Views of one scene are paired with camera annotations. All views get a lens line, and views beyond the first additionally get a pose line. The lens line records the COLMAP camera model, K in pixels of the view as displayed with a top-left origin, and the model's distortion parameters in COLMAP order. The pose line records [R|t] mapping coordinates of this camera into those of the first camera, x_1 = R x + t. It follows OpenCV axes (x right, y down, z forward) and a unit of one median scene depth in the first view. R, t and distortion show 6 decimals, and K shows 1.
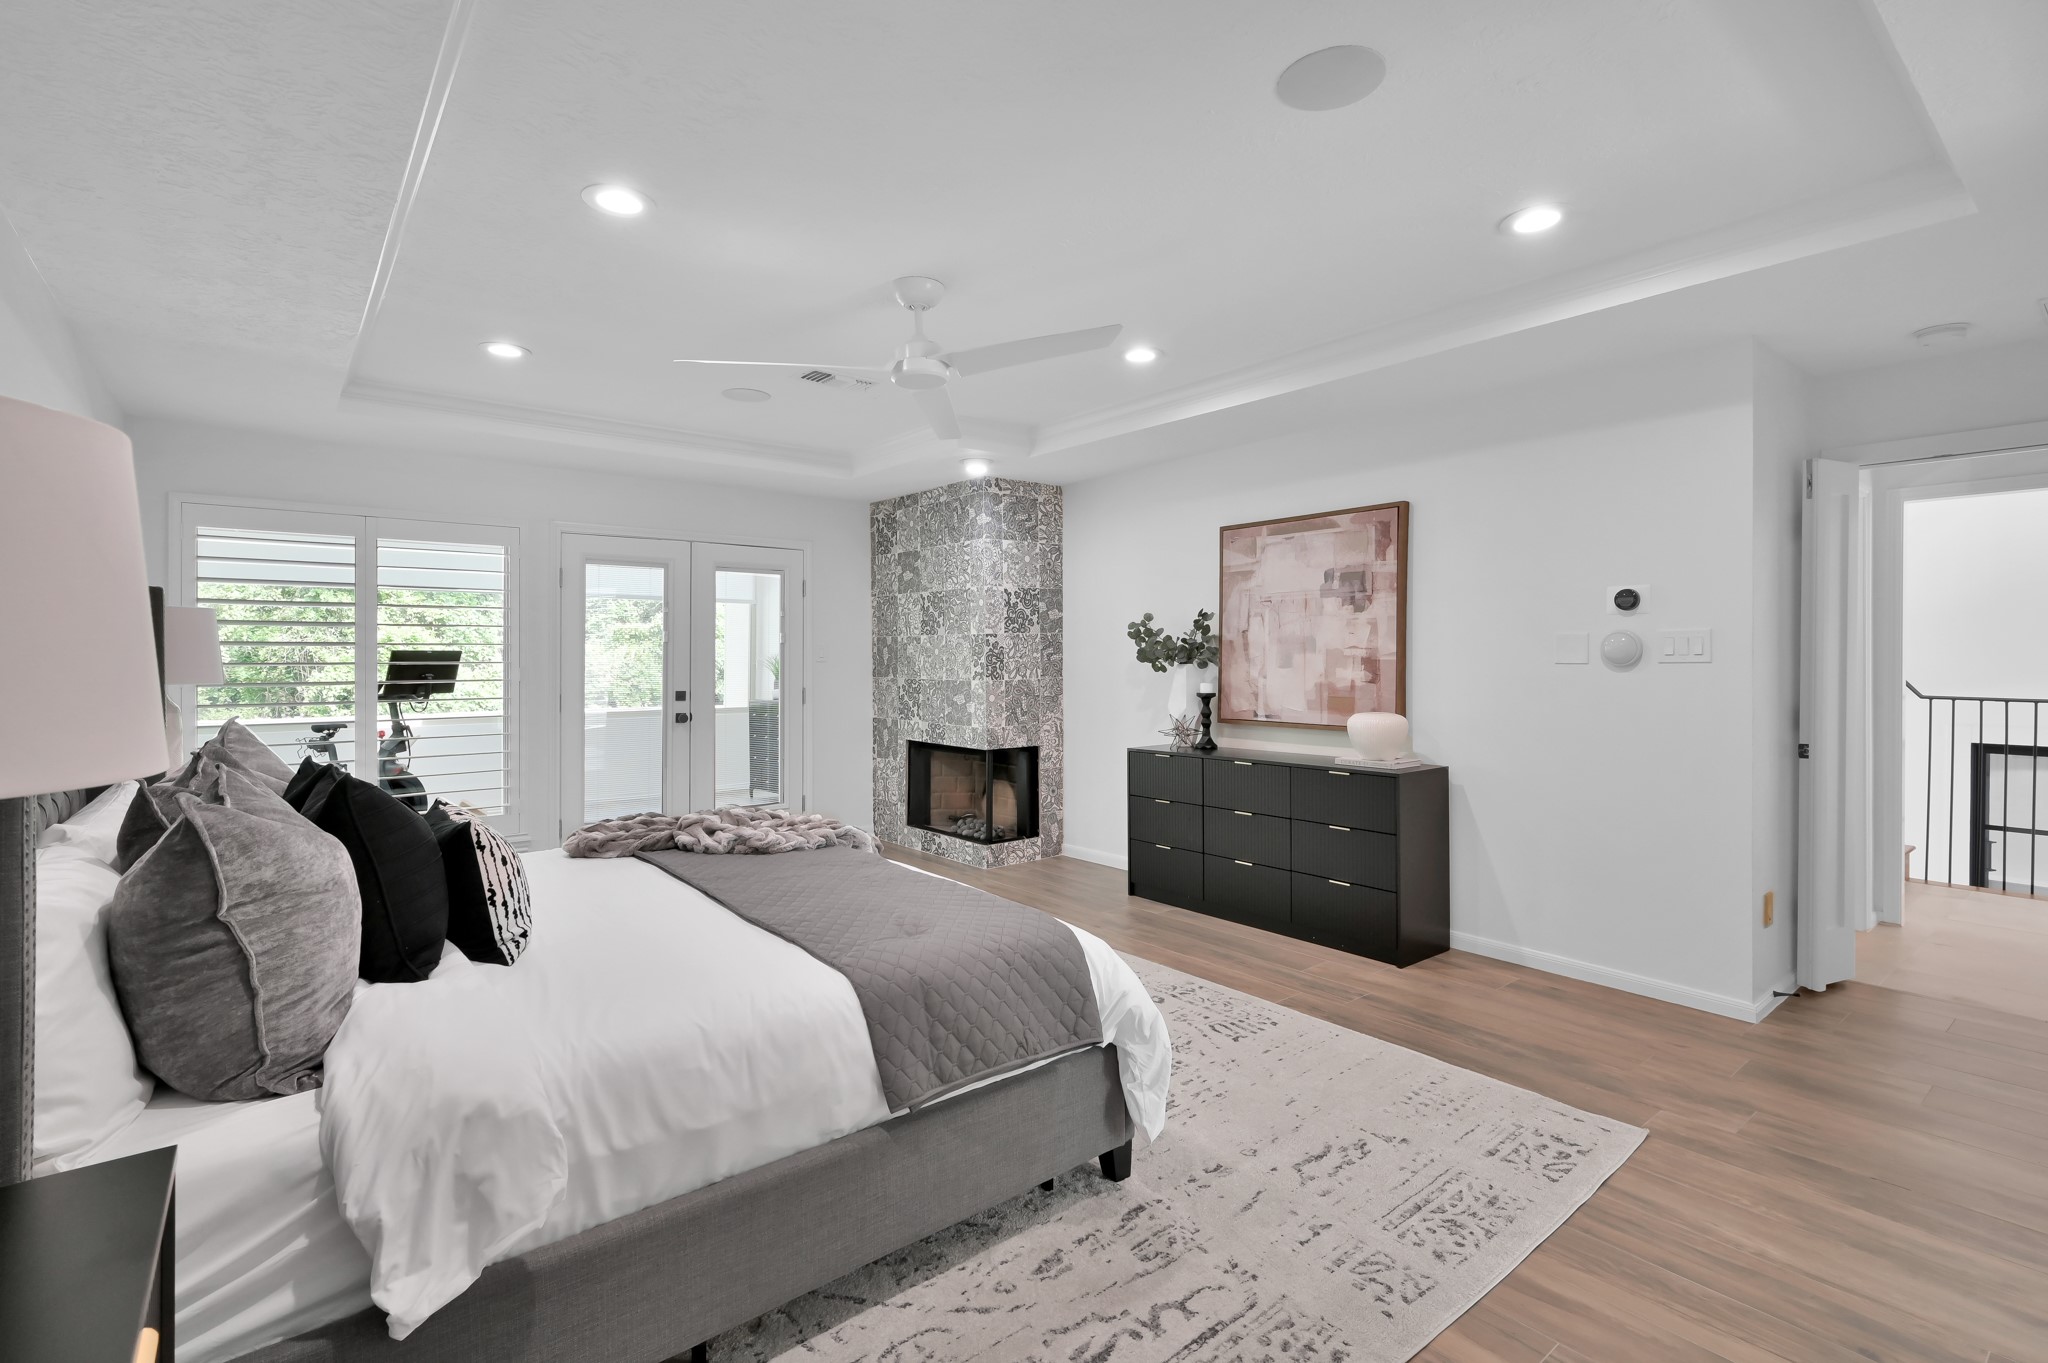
lens RADIAL K [[936.4, 0, 1026.0], [0, 936.4, 669.8], [0, 0, 1]] dist [0.001124, -0.000477]
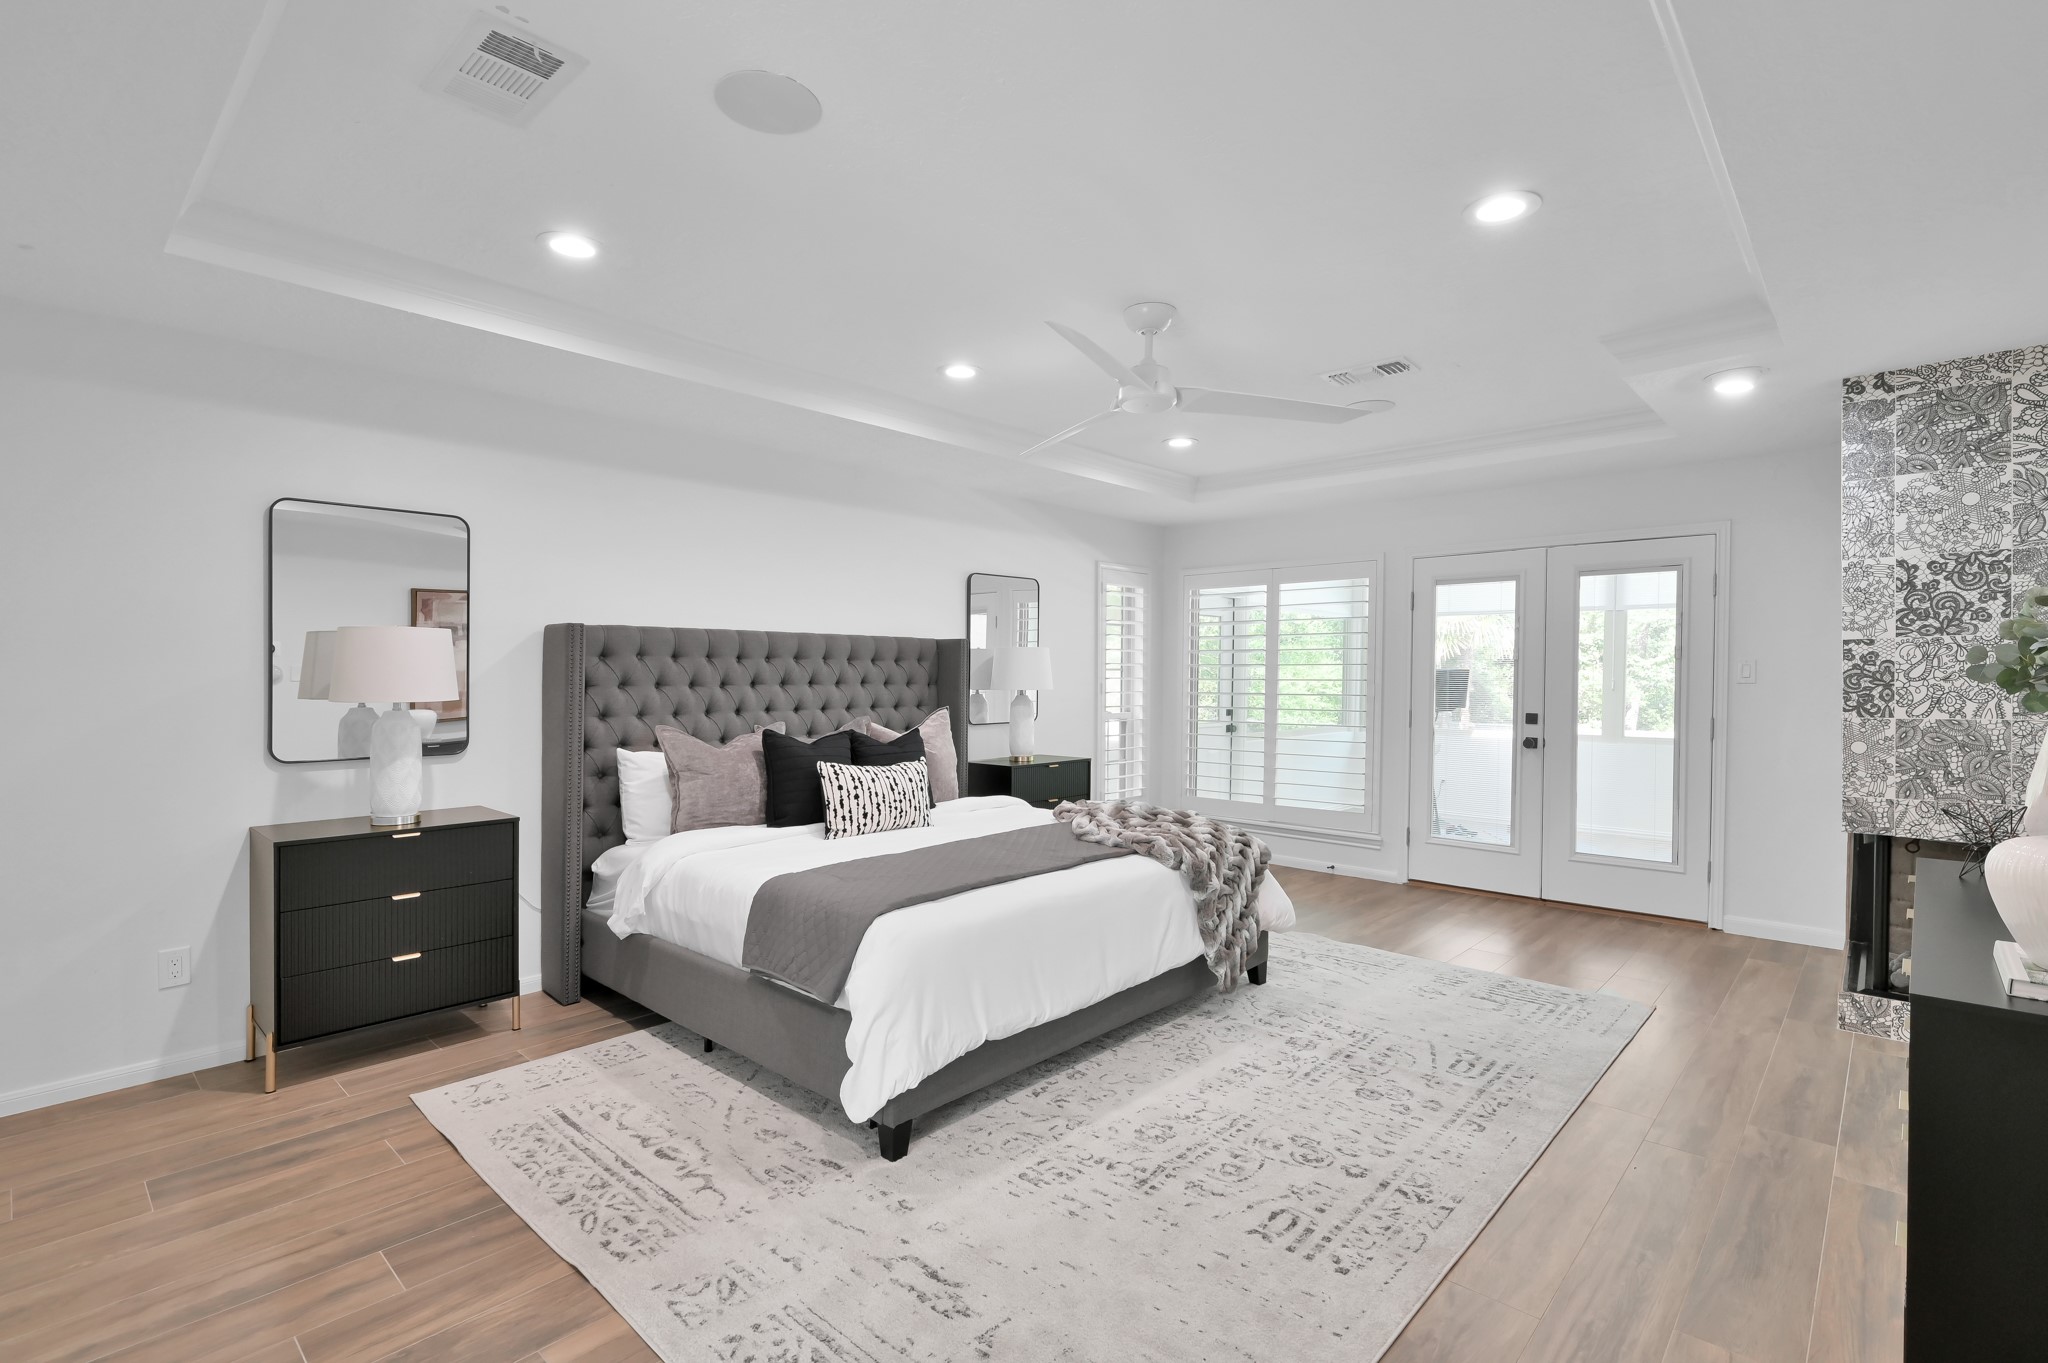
lens RADIAL K [[936.4, 0, 1028.4], [0, 936.4, 680.9], [0, 0, 1]] dist [0.001124, -0.000477]
pose [[0.156071, 0.008831, -0.987706, 0.464214], [-0.014572, 0.999872, 0.006637, -0.008062], [0.987638, 0.013357, 0.156180, 0.381337]]
